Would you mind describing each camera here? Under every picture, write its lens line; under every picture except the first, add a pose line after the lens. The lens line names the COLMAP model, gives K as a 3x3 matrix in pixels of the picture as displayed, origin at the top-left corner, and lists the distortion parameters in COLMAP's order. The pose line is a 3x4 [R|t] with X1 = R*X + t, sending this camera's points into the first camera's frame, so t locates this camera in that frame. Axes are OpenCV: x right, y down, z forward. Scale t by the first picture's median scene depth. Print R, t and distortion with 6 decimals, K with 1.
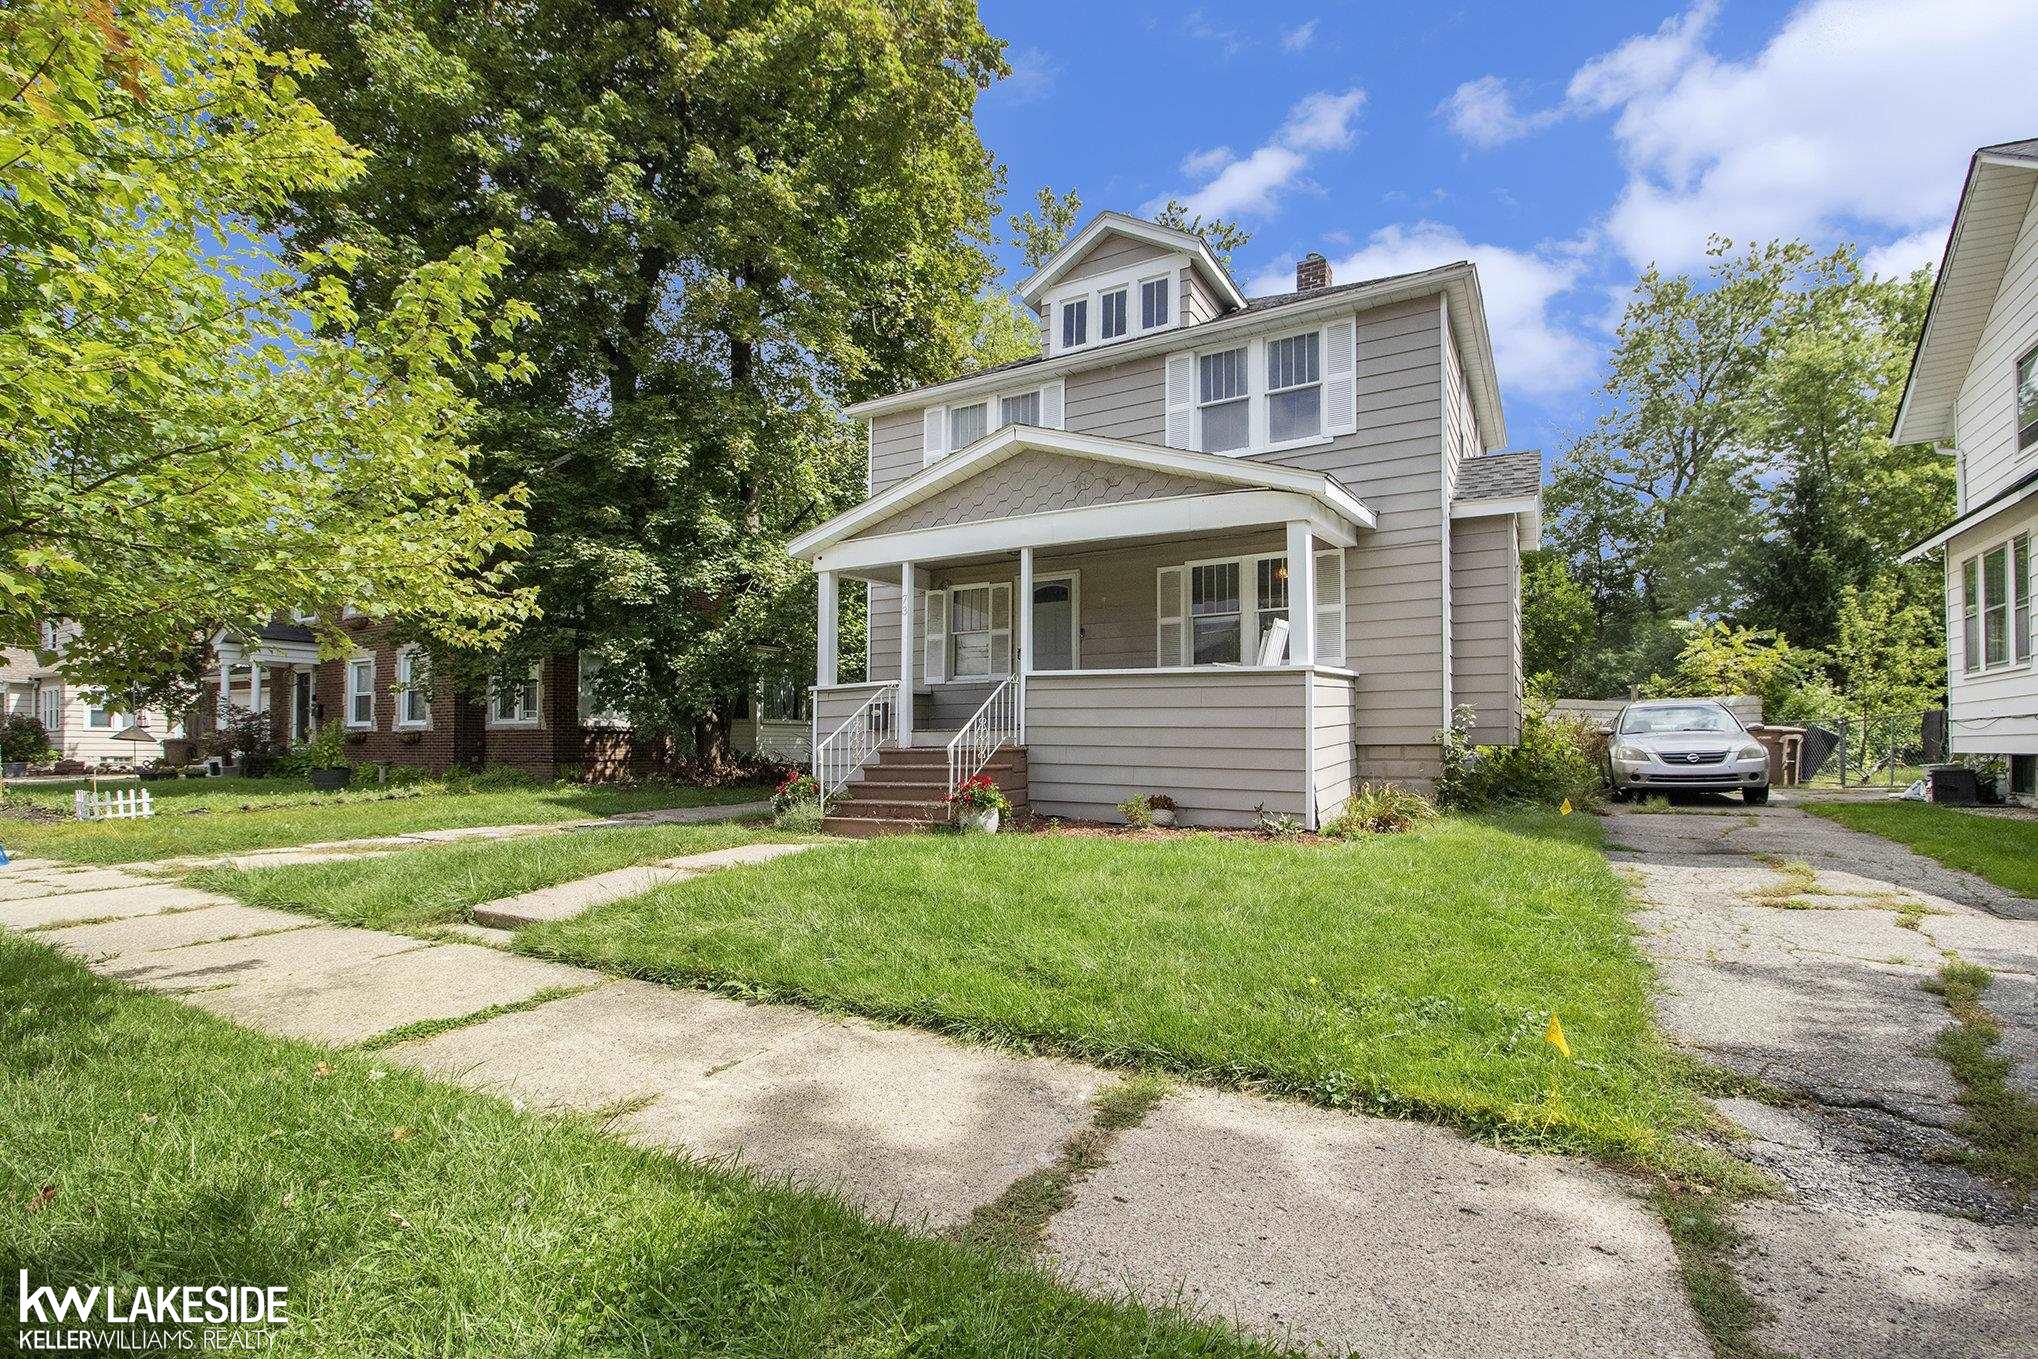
lens RADIAL K [[943.4, 0, 1018.2], [0, 943.4, 748.5], [0, 0, 1]] dist [0.000501, 0.000007]
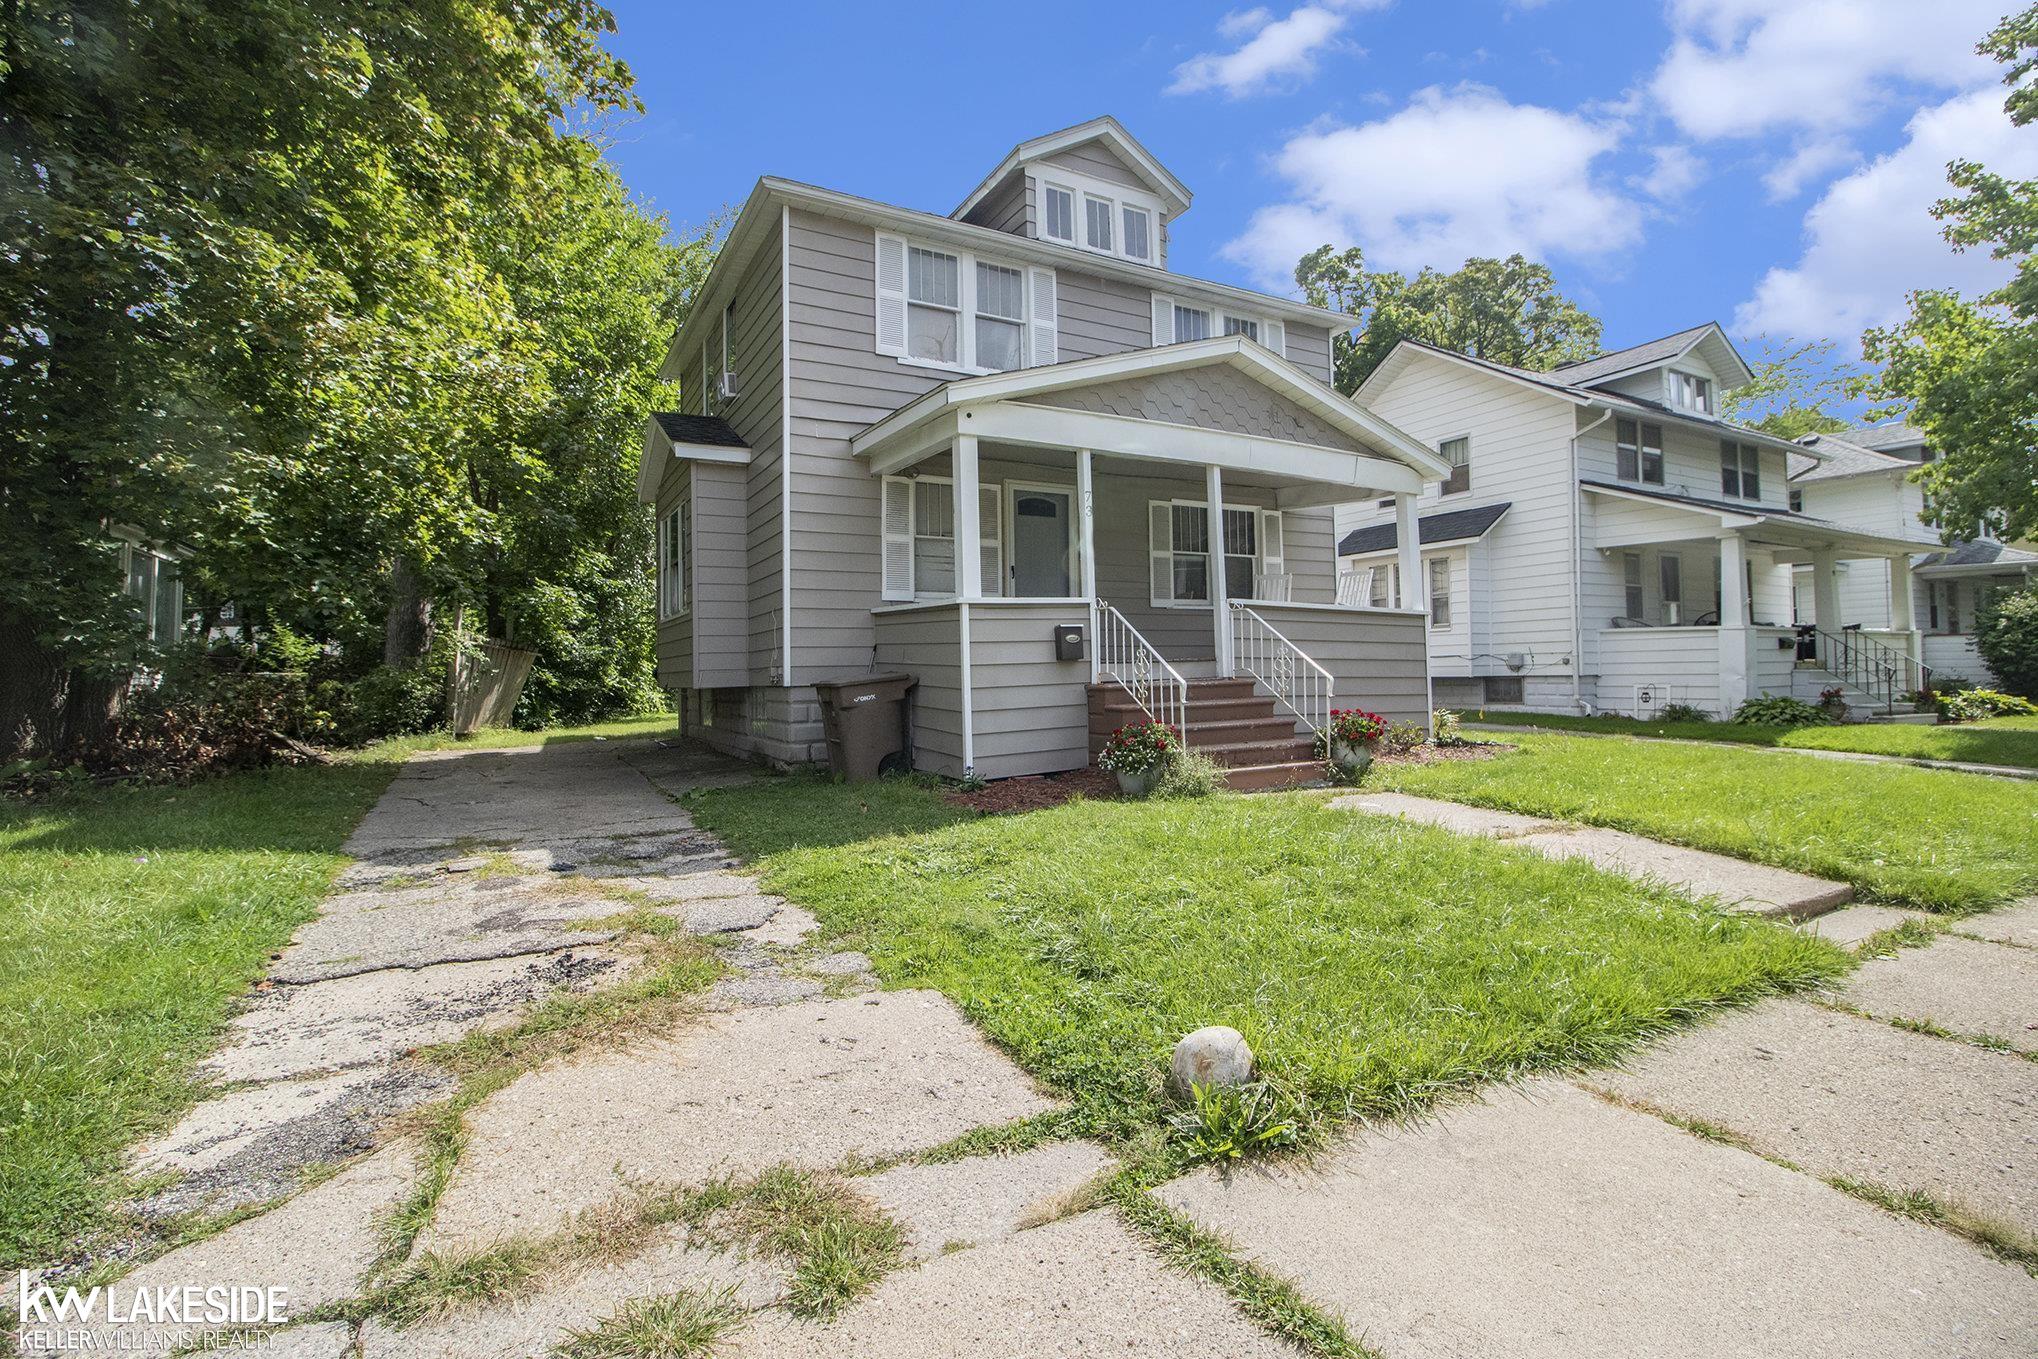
lens RADIAL K [[975.8, 0, 1021.0], [0, 975.8, 657.1], [0, 0, 1]] dist [-0.000269, -0.000109]
pose [[0.537492, 0.012683, 0.843173, -0.798171], [0.010432, 0.999710, -0.021687, -0.005705], [-0.843204, 0.020453, 0.537204, 0.574990]]
